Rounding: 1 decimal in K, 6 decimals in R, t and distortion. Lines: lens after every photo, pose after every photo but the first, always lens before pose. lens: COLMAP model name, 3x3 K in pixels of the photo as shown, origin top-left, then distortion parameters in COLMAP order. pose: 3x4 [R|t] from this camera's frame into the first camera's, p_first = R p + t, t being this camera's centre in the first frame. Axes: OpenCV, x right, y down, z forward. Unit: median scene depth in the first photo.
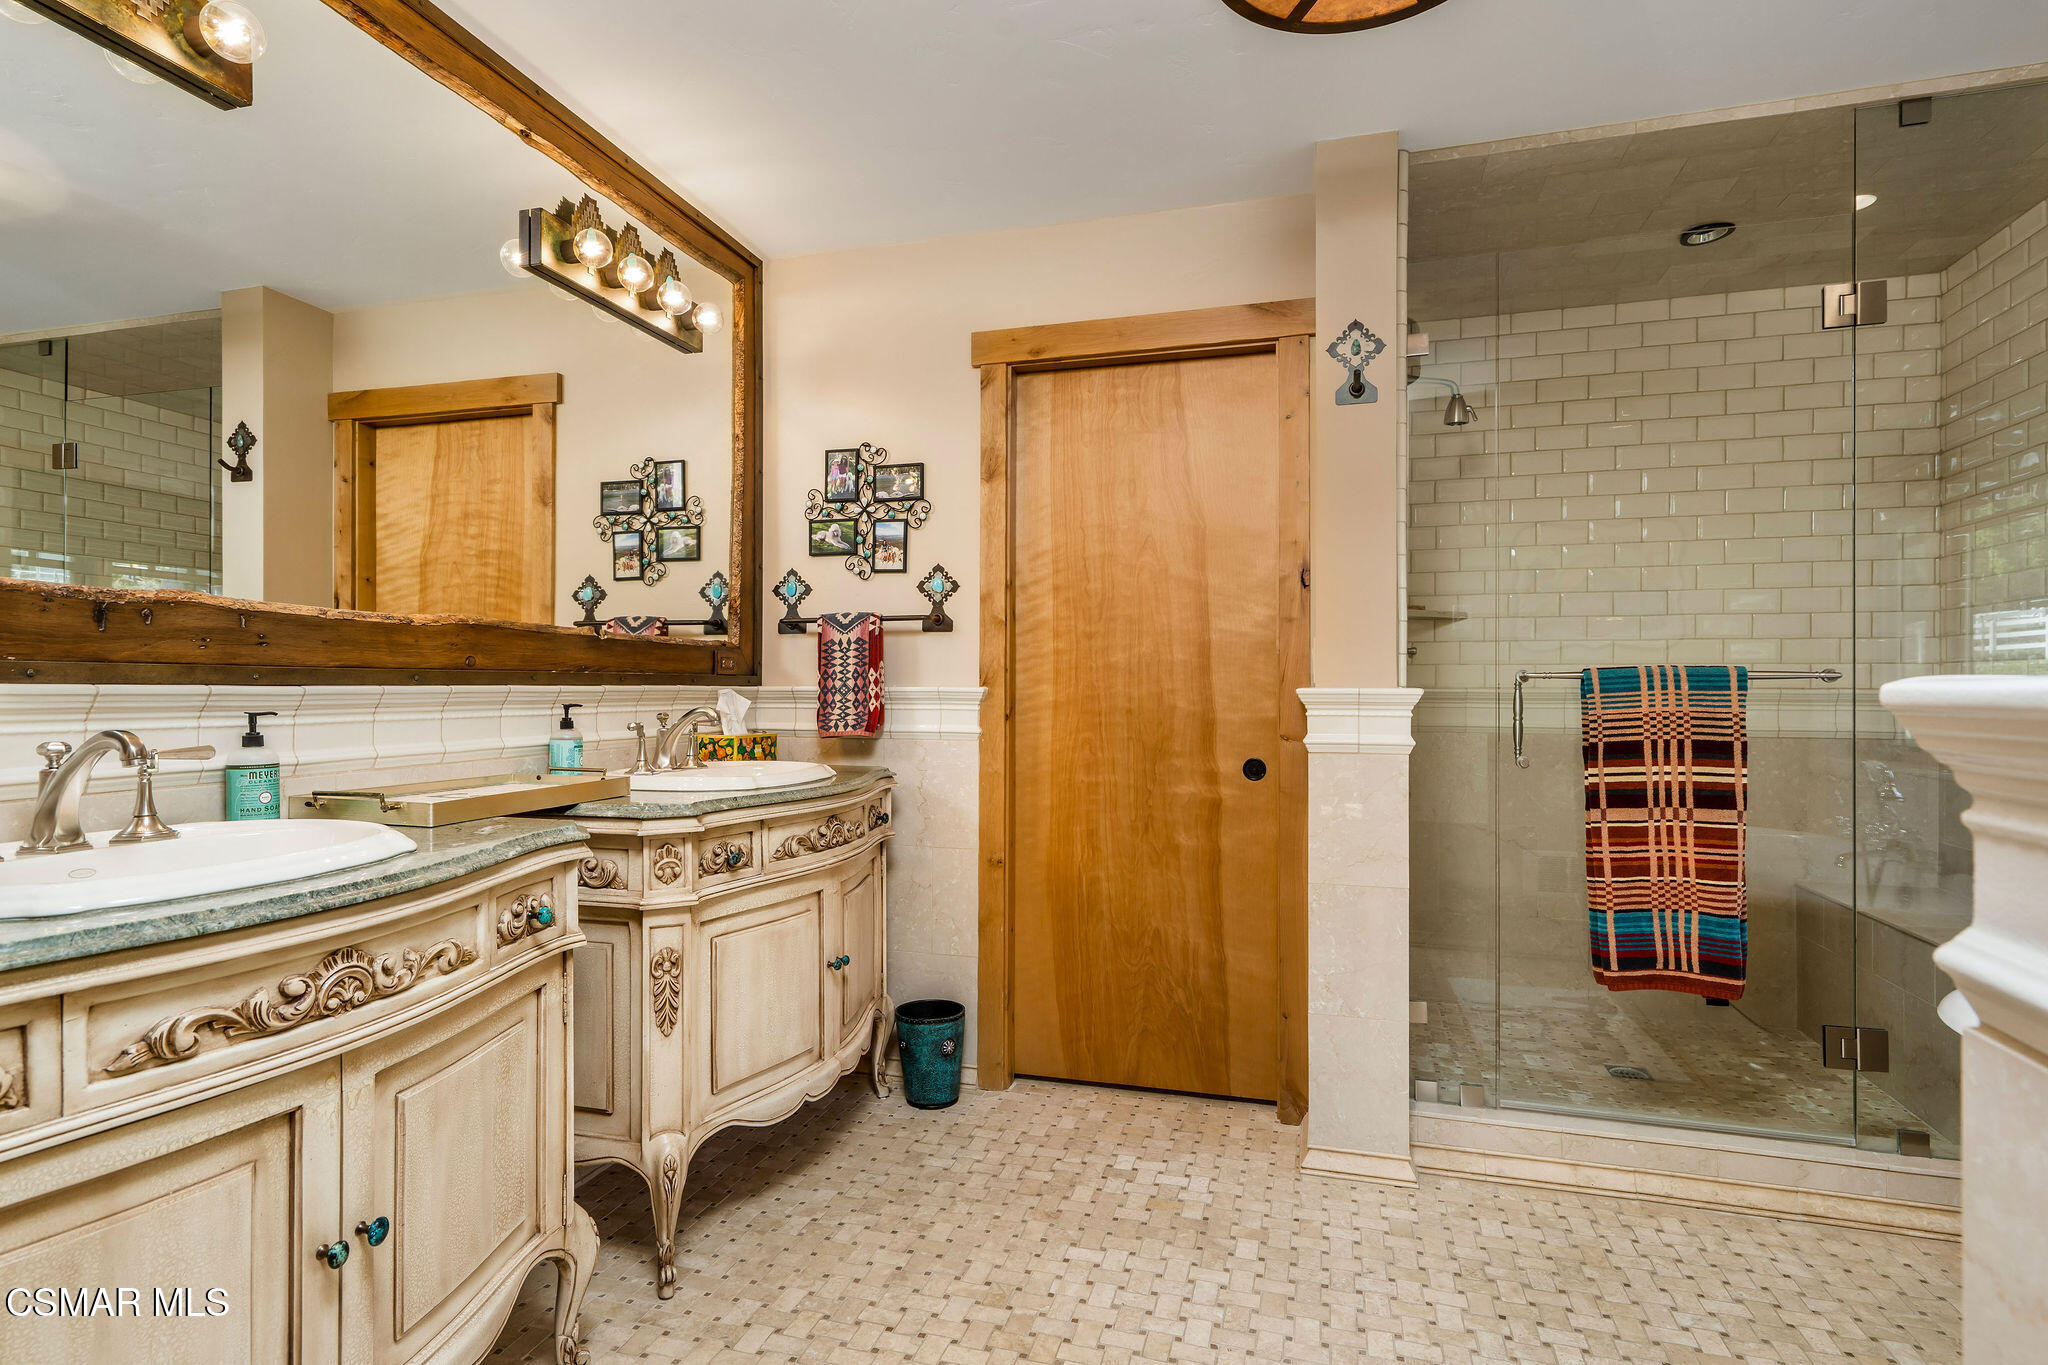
lens RADIAL K [[1067.1, 0, 1025.5], [0, 1067.1, 685.4], [0, 0, 1]] dist [-0.000082, -0.000011]
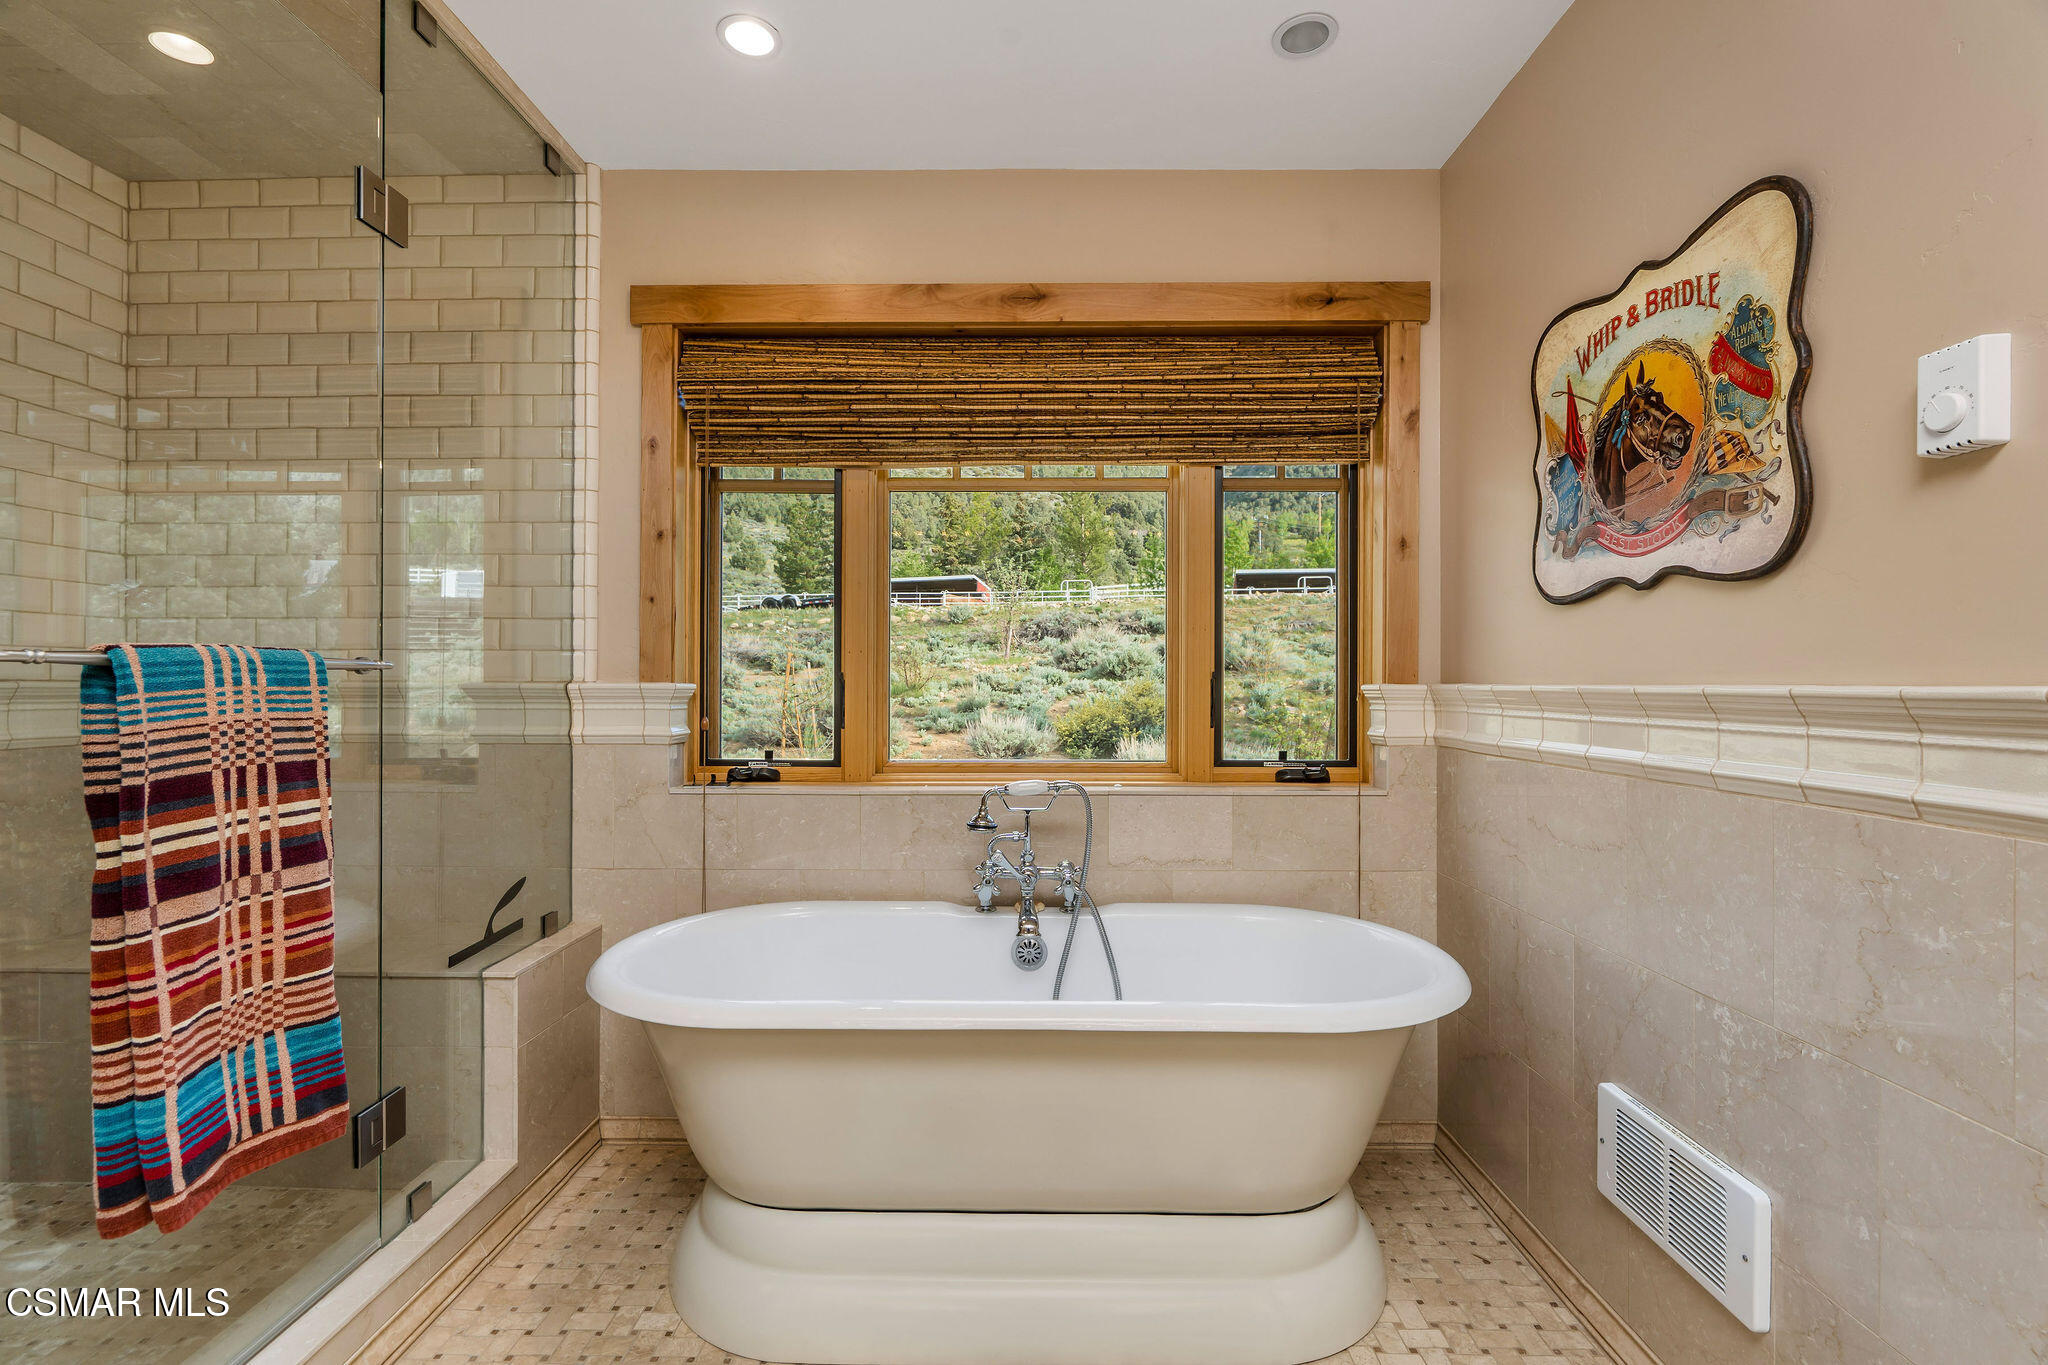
lens RADIAL K [[941.2, 0, 1022.2], [0, 941.2, 680.5], [0, 0, 1]] dist [-0.002011, -0.000311]
pose [[-0.277324, -0.002073, 0.960774, -0.039592], [-0.003709, 0.999993, 0.001087, -0.000799], [-0.960769, -0.003262, -0.277329, 0.720872]]
